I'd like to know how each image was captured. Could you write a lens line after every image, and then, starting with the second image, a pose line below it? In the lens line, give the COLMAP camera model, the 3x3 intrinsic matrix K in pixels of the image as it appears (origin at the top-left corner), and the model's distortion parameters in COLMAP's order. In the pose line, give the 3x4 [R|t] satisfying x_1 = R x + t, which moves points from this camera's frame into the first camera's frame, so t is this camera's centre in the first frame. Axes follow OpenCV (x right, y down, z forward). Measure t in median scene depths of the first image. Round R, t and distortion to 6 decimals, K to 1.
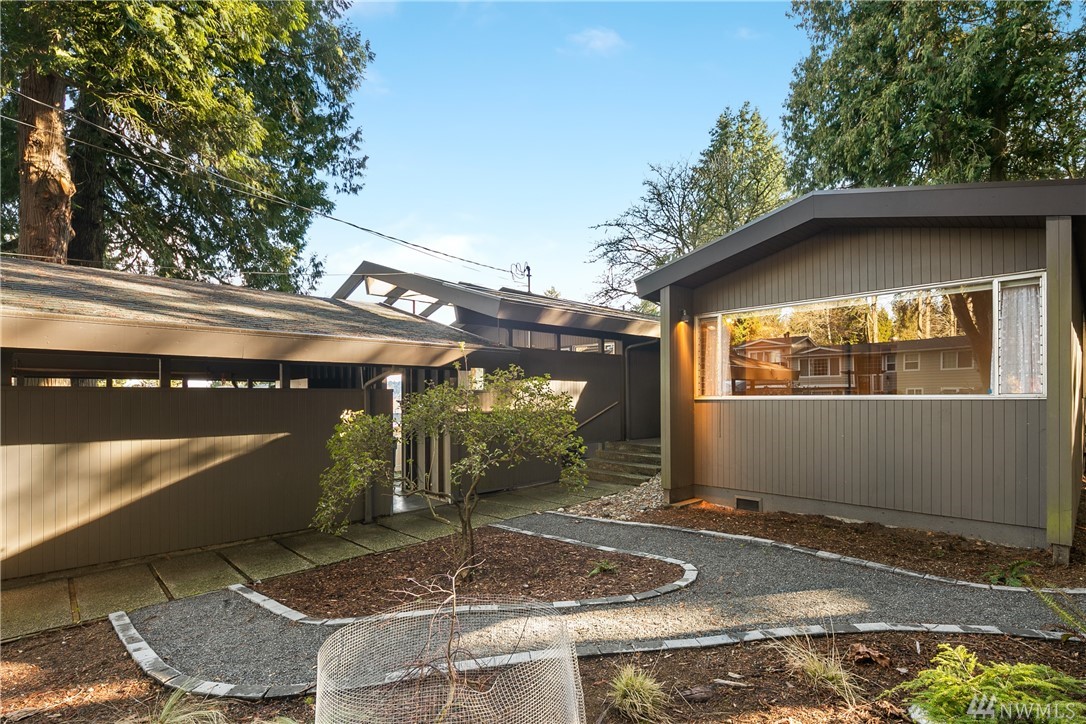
lens RADIAL K [[550.9, 0, 533.7], [0, 550.9, 397.9], [0, 0, 1]] dist [0.000142, -0.000535]
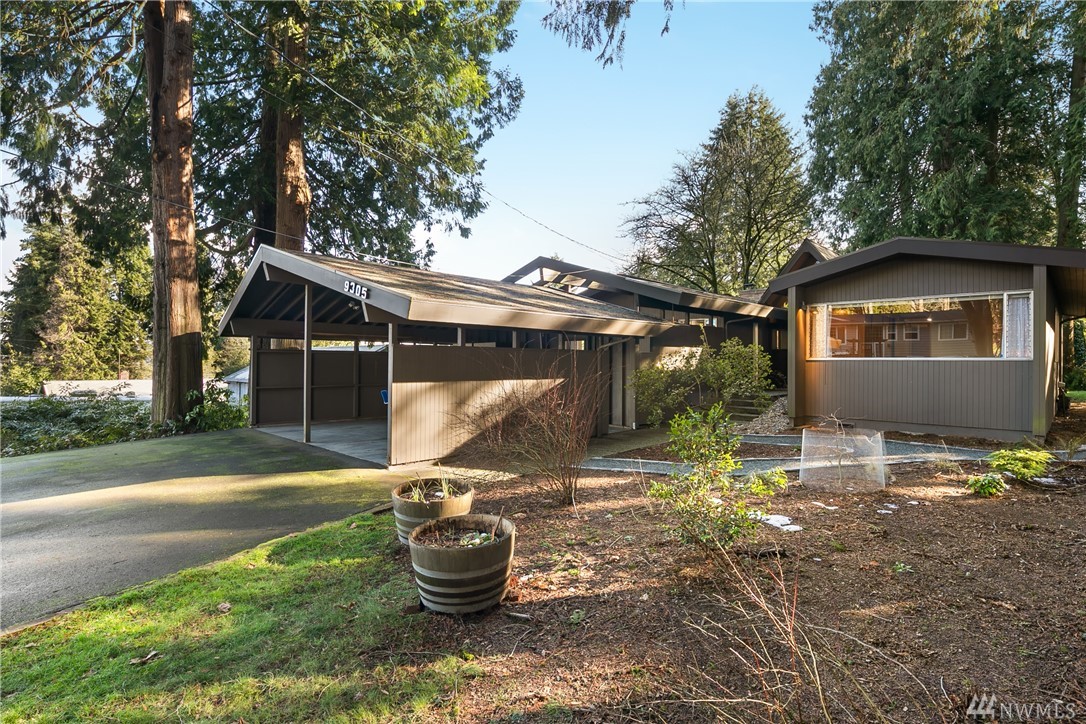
lens RADIAL K [[550.9, 0, 541.2], [0, 550.9, 359.3], [0, 0, 1]] dist [0.000142, -0.000535]
pose [[0.999625, 0.011433, 0.024899, -0.326891], [-0.011324, 0.999926, -0.004538, 0.011058], [-0.024949, 0.004254, 0.999680, -0.344796]]
